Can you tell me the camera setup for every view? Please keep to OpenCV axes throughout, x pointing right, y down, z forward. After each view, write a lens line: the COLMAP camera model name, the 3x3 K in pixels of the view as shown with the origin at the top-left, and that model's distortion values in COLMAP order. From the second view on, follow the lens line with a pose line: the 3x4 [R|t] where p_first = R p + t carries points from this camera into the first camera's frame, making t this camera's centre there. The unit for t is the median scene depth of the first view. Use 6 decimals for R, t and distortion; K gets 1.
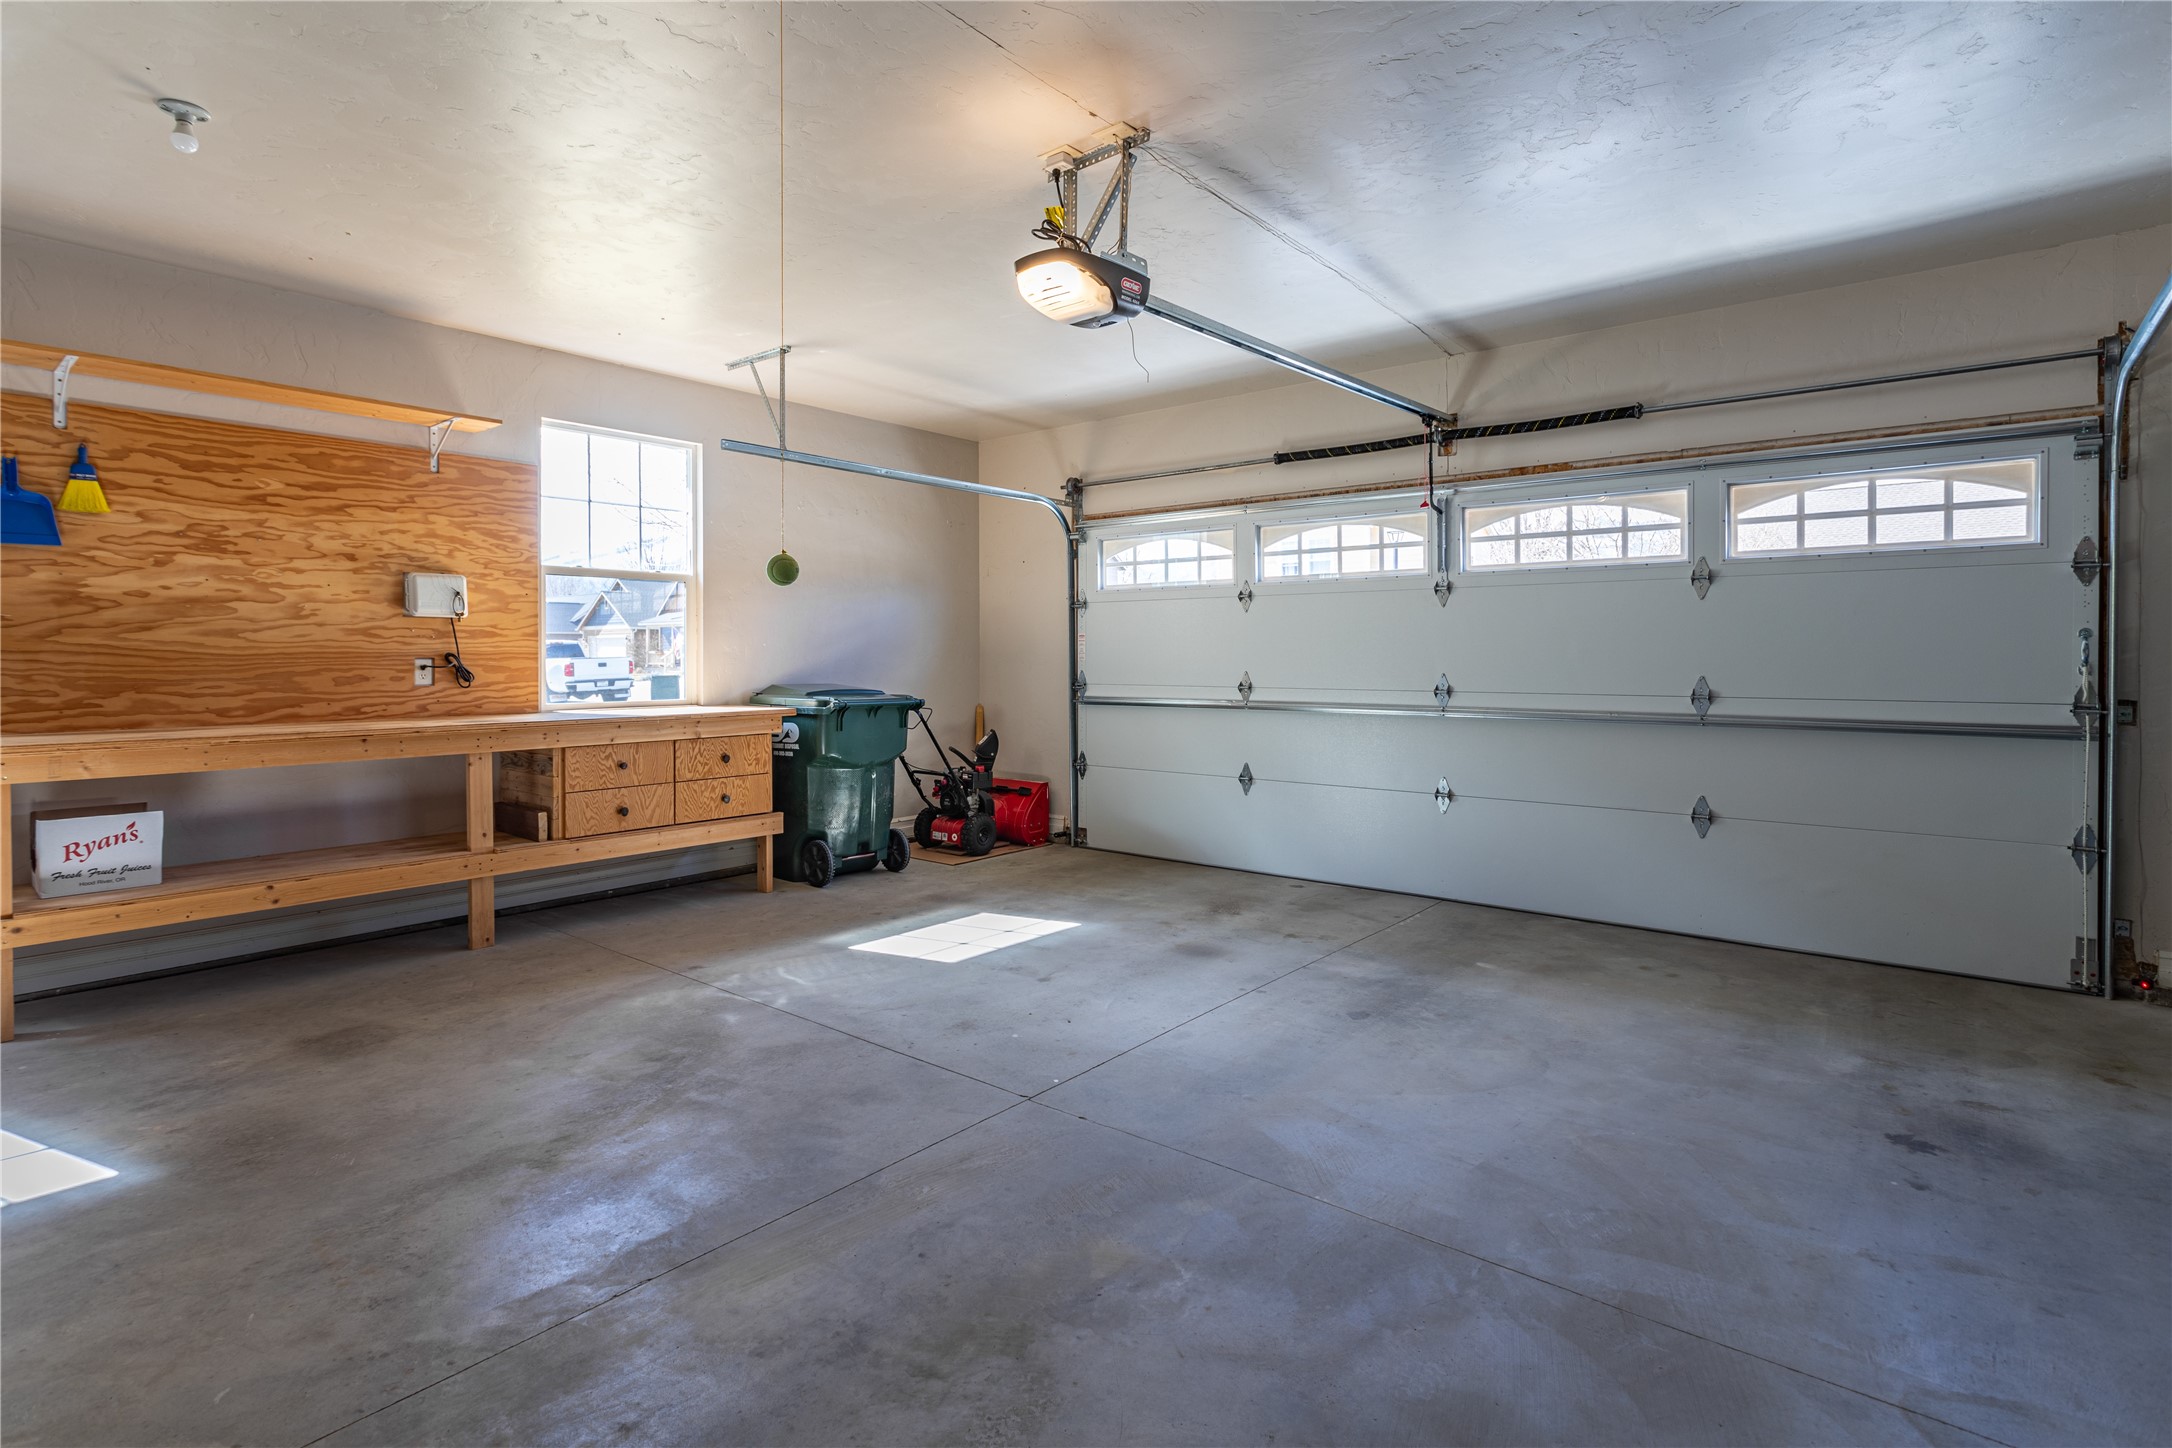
lens RADIAL K [[1034.2, 0, 1088.6], [0, 1034.2, 673.9], [0, 0, 1]] dist [0.000669, 0.000145]
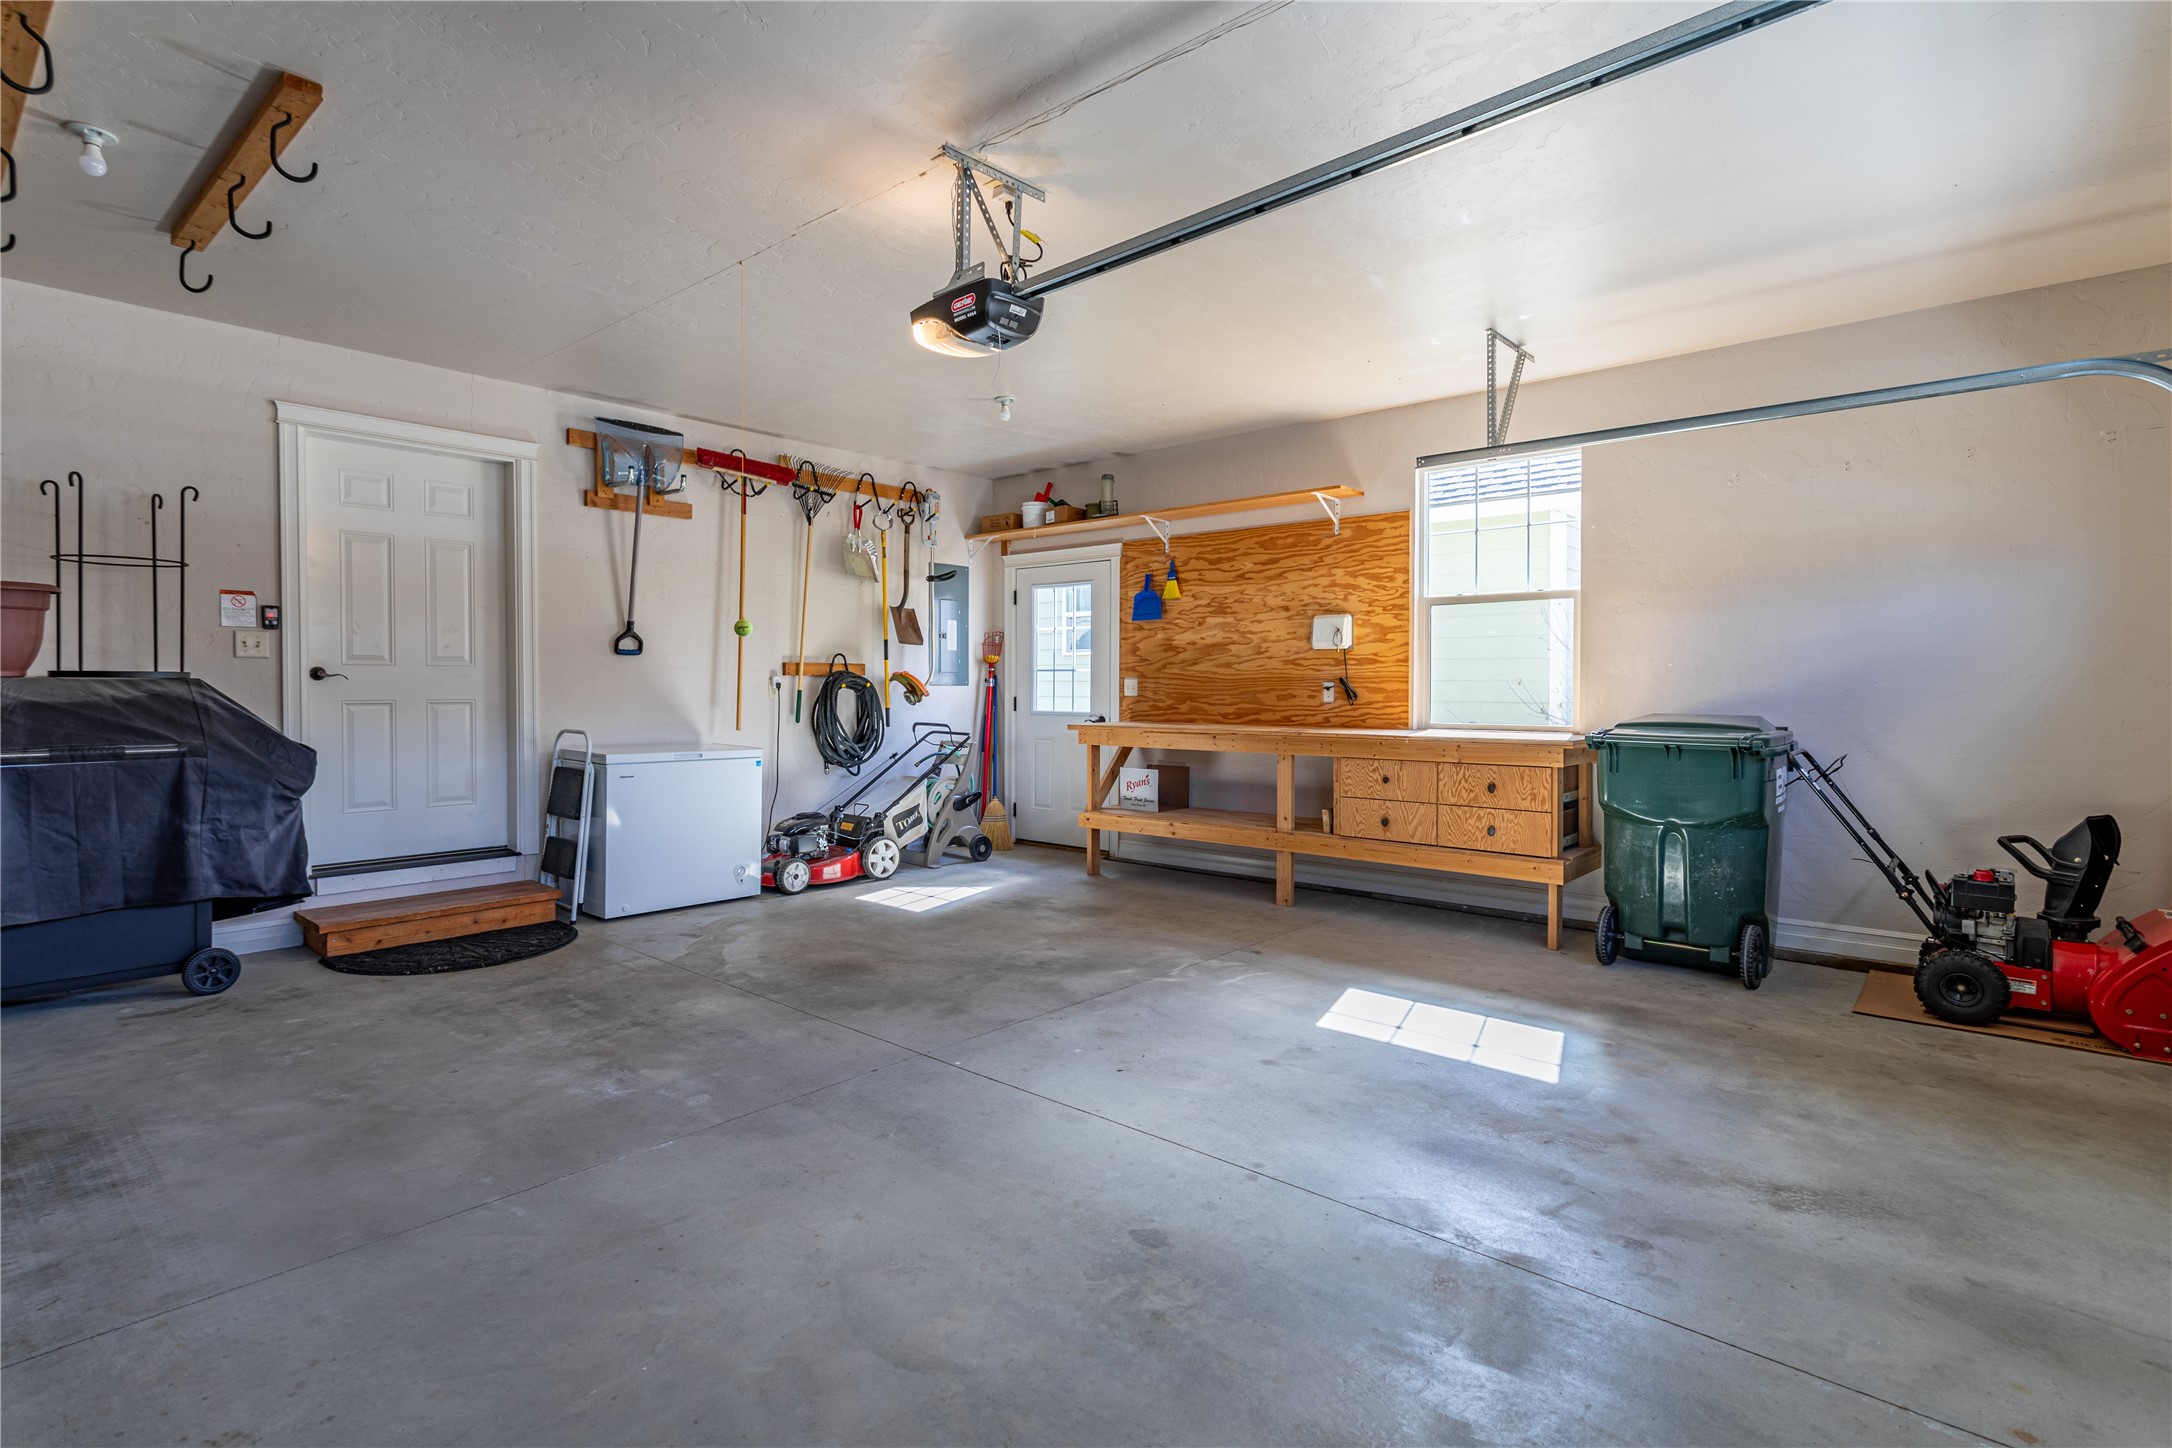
lens RADIAL K [[1042.3, 0, 1078.4], [0, 1042.3, 711.7], [0, 0, 1]] dist [-0.000725, 0.000317]
pose [[-0.022218, 0.025604, -0.999425, 0.718485], [-0.017878, 0.999502, 0.026003, -0.005843], [0.999593, 0.018446, -0.021749, 0.777946]]
